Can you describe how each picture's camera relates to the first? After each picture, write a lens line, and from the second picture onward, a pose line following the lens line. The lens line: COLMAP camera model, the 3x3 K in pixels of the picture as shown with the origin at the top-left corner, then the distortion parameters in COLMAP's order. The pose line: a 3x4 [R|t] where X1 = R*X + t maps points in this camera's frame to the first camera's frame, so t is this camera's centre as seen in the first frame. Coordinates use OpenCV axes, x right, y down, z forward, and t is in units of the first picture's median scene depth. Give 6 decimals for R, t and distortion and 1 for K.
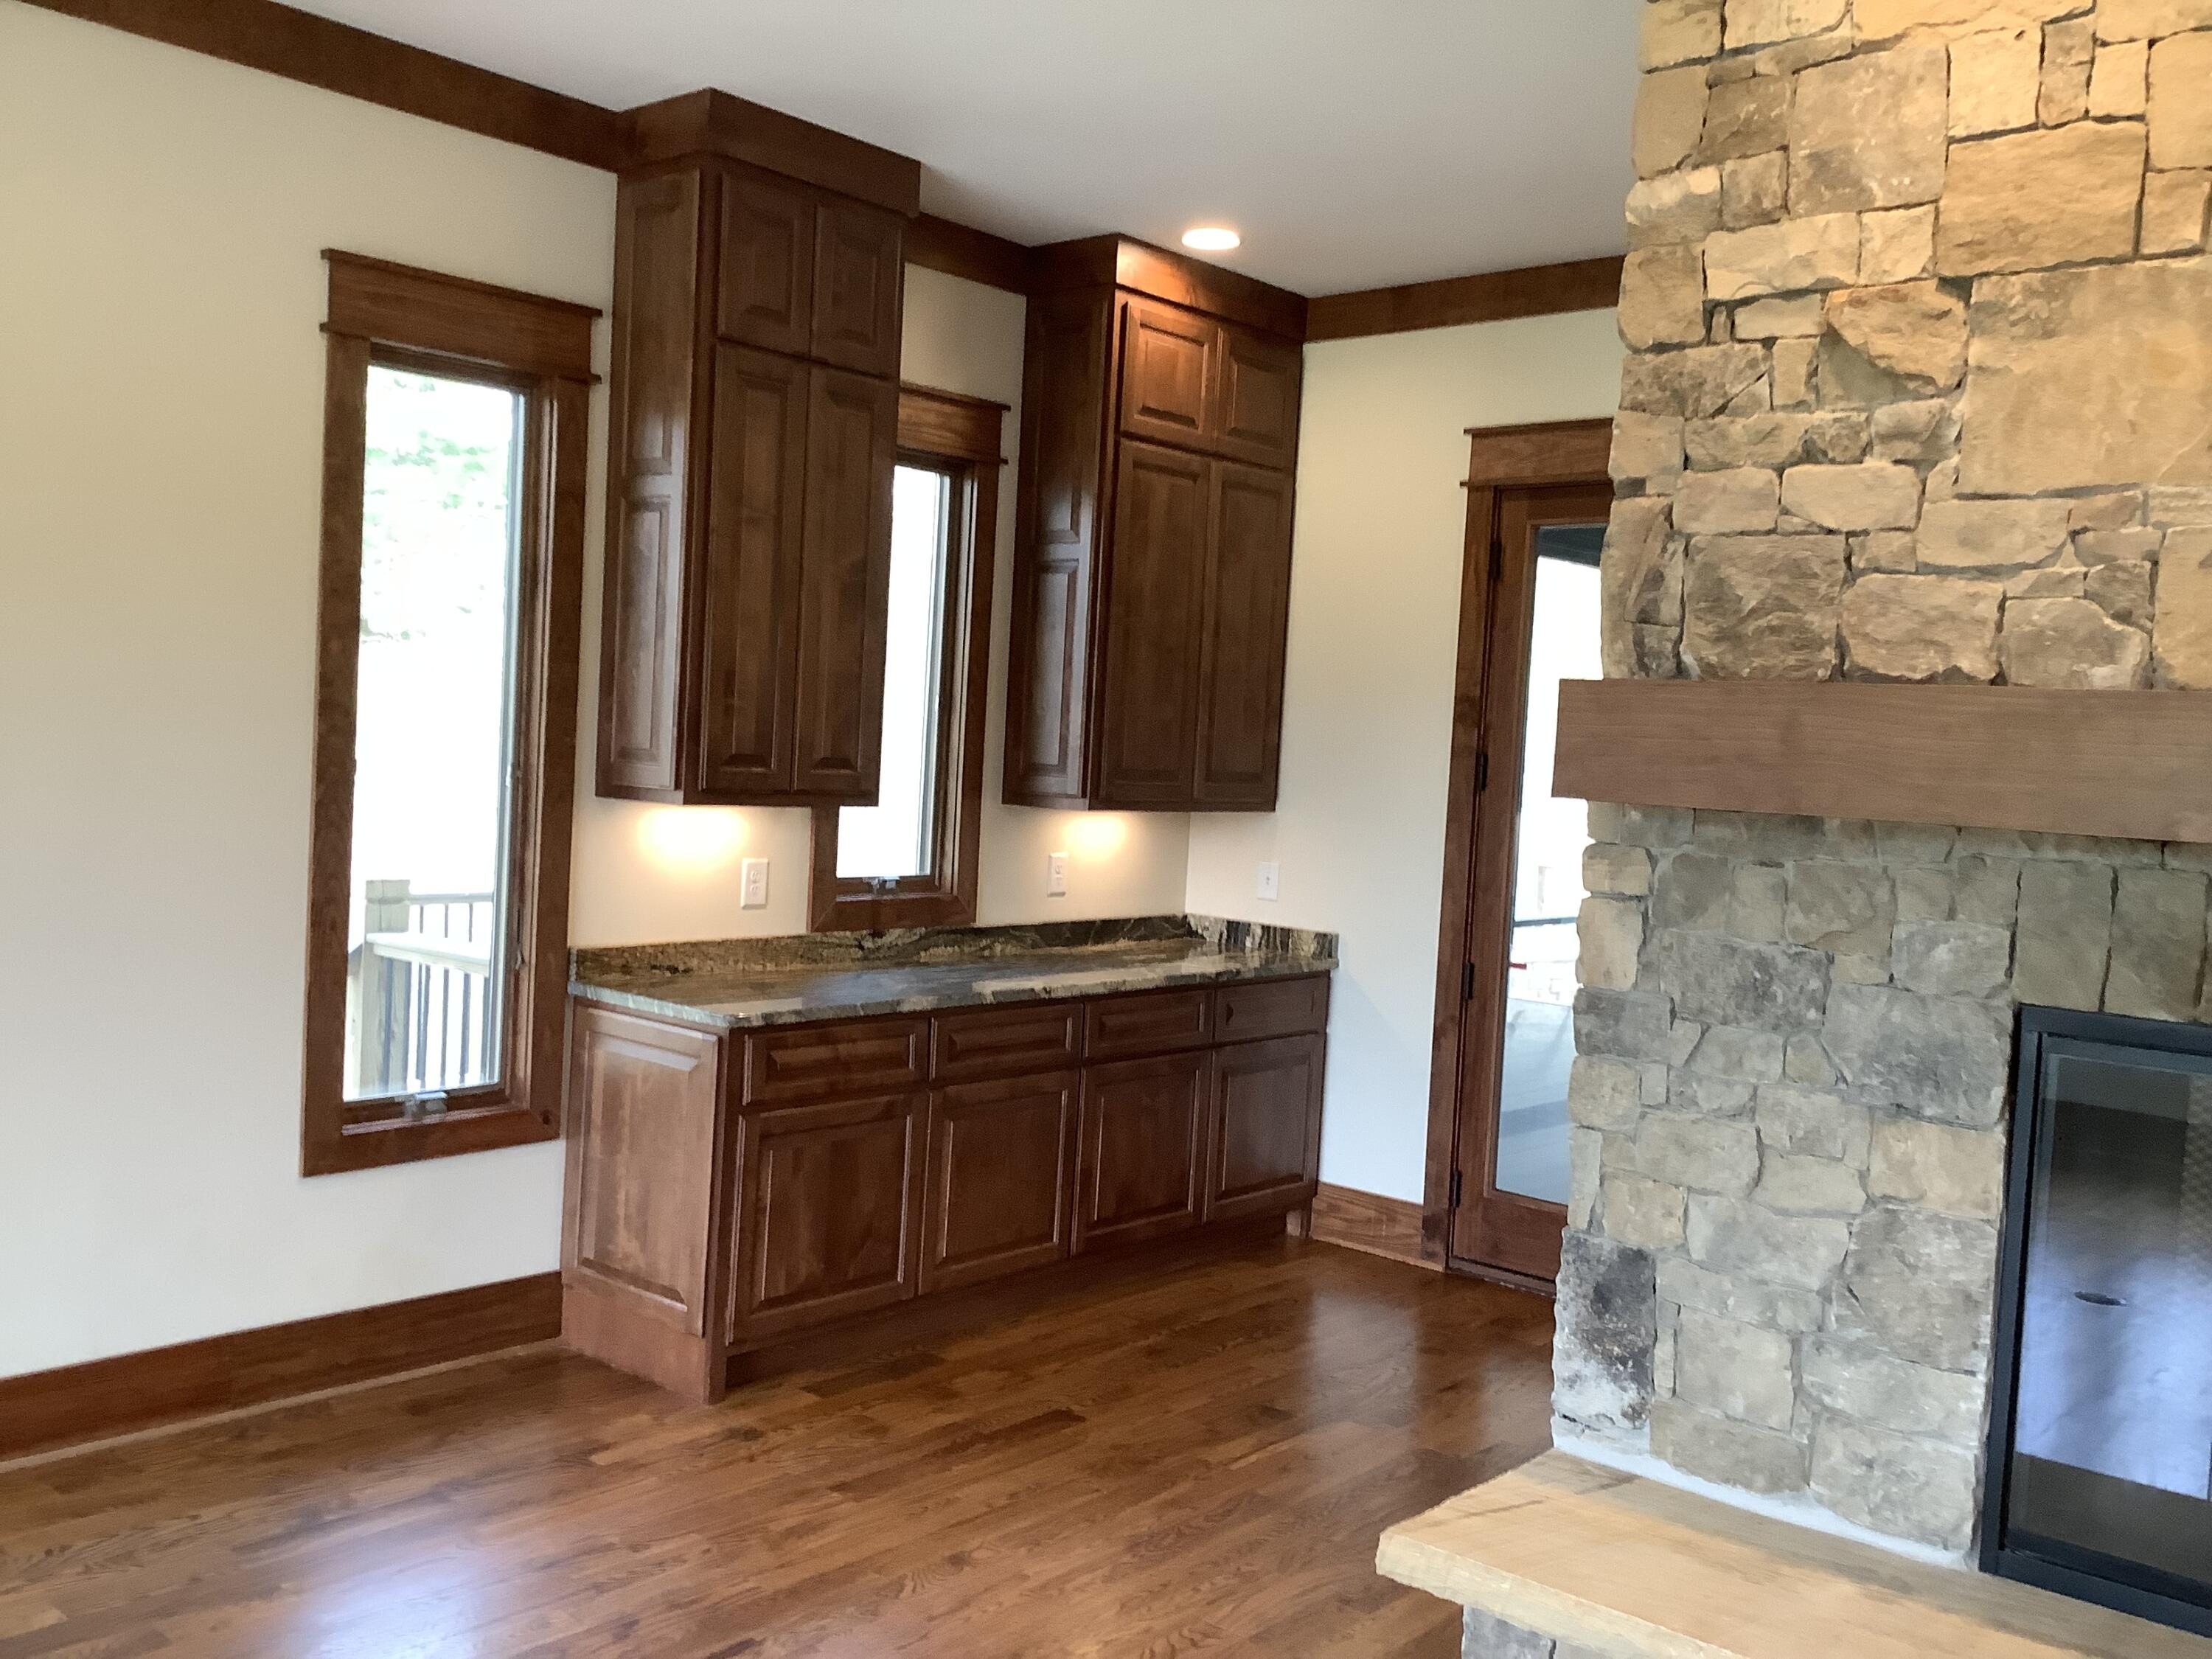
lens RADIAL K [[1983.6, 0, 1106.0], [0, 1983.6, 829.5], [0, 0, 1]] dist [0.099614, -0.167475]
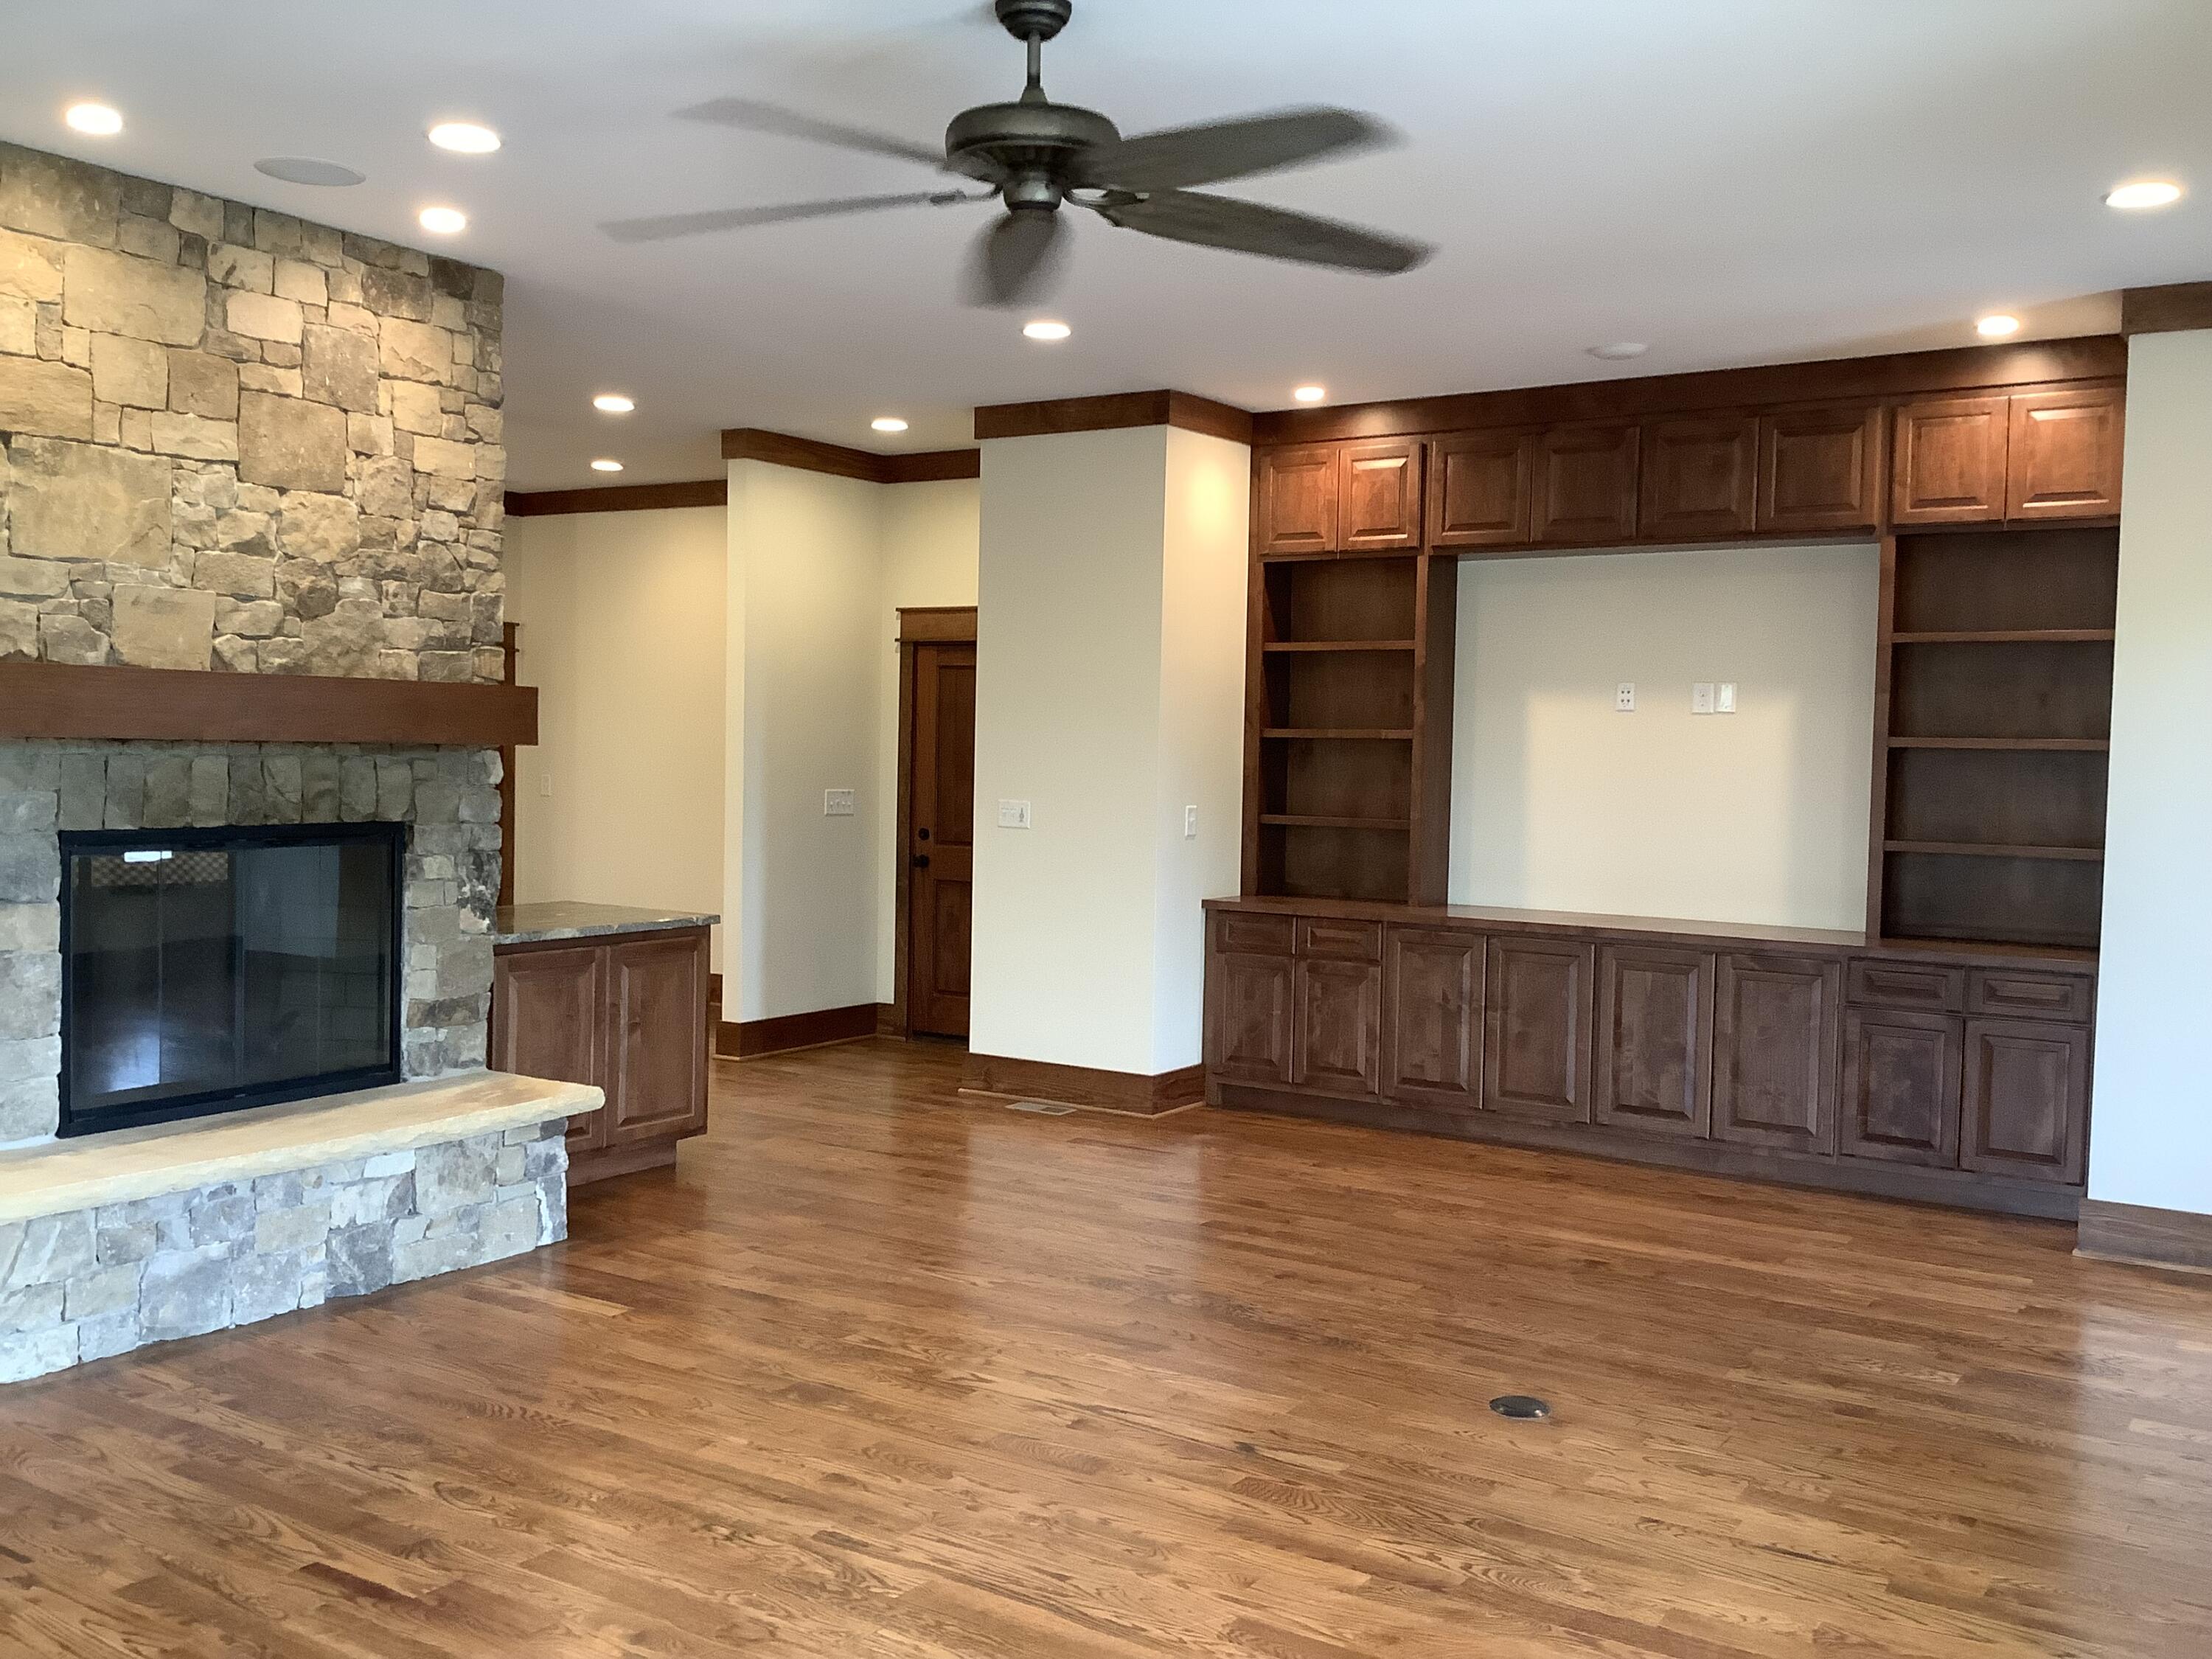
lens RADIAL K [[1983.6, 0, 1106.0], [0, 1983.6, 829.5], [0, 0, 1]] dist [0.099614, -0.167475]
pose [[-0.136944, -0.096323, 0.985884, -1.541023], [0.020706, 0.994765, 0.100067, -0.083389], [-0.990362, 0.034117, -0.134233, 0.291875]]
